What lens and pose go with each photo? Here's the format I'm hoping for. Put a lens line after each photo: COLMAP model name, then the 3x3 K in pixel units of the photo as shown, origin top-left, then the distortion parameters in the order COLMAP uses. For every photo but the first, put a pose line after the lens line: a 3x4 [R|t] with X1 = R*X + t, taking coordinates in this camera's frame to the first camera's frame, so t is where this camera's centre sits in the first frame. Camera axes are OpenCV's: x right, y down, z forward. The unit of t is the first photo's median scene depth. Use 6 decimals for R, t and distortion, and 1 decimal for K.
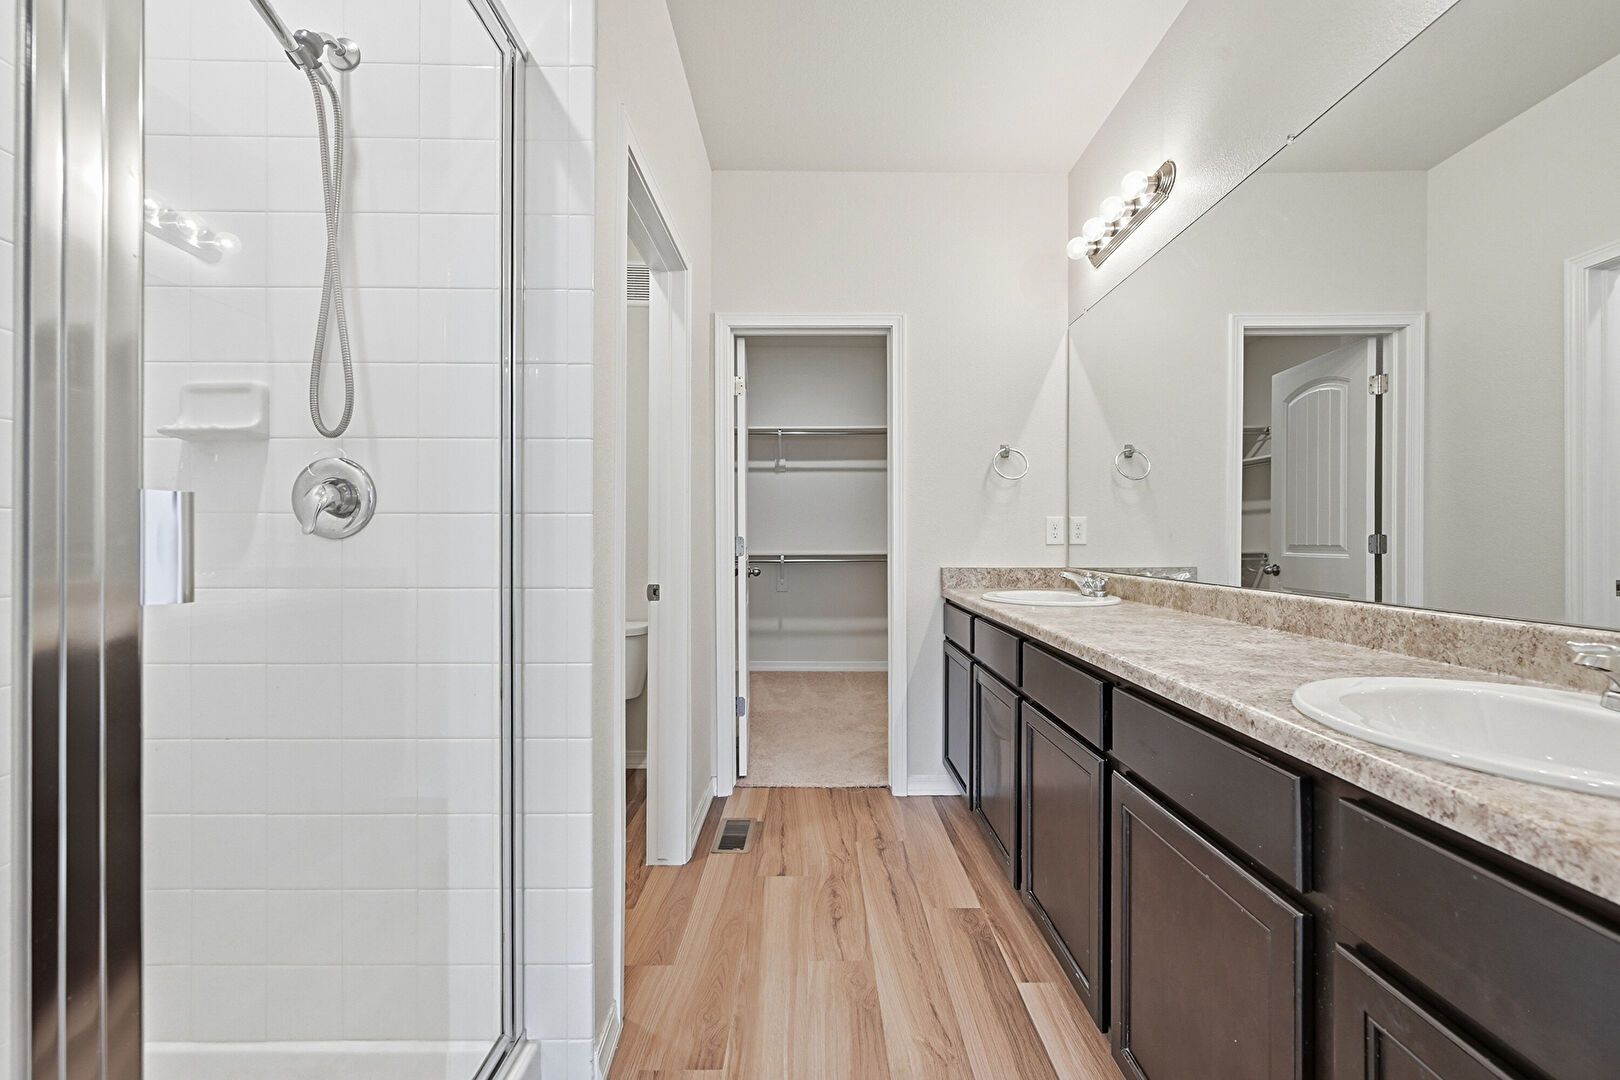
lens RADIAL K [[642.7, 0, 815.7], [0, 642.7, 539.8], [0, 0, 1]] dist [-0.000381, -0.000201]
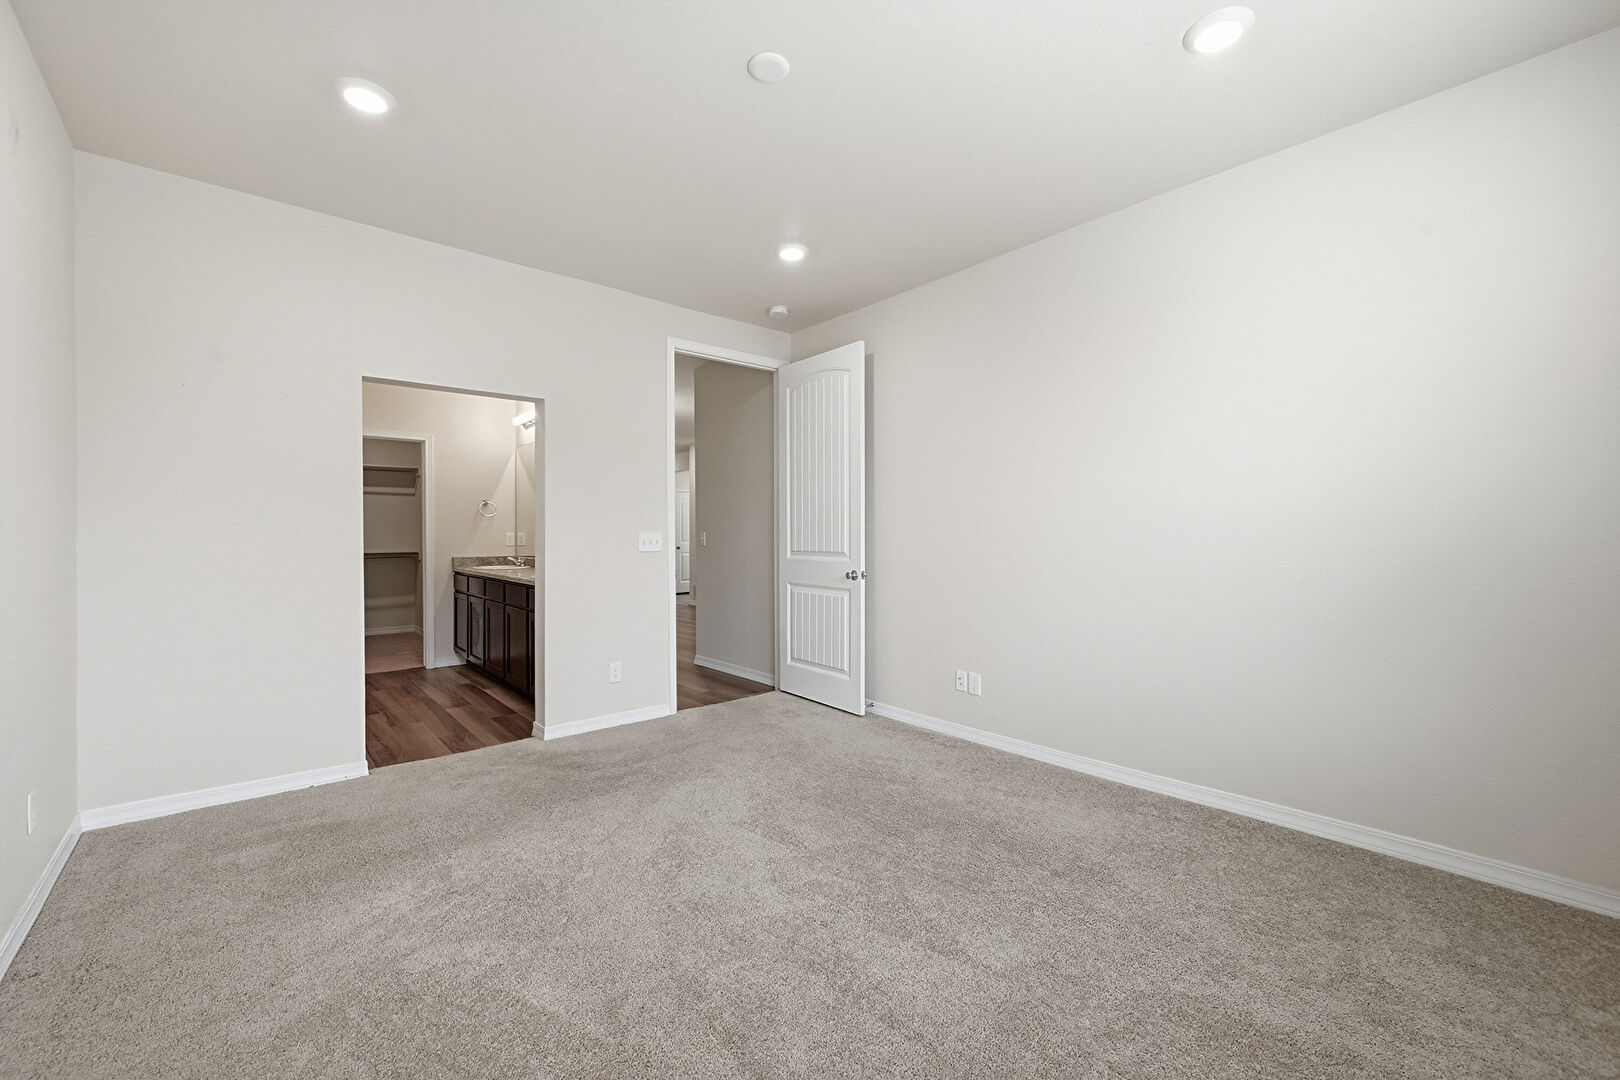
lens RADIAL K [[642.7, 0, 815.7], [0, 642.7, 539.8], [0, 0, 1]] dist [-0.000381, -0.000201]
pose [[0.789718, -0.002185, 0.613466, -0.160483], [-0.001960, 0.999980, 0.006084, -0.028674], [-0.613467, -0.006007, 0.789697, -1.420750]]
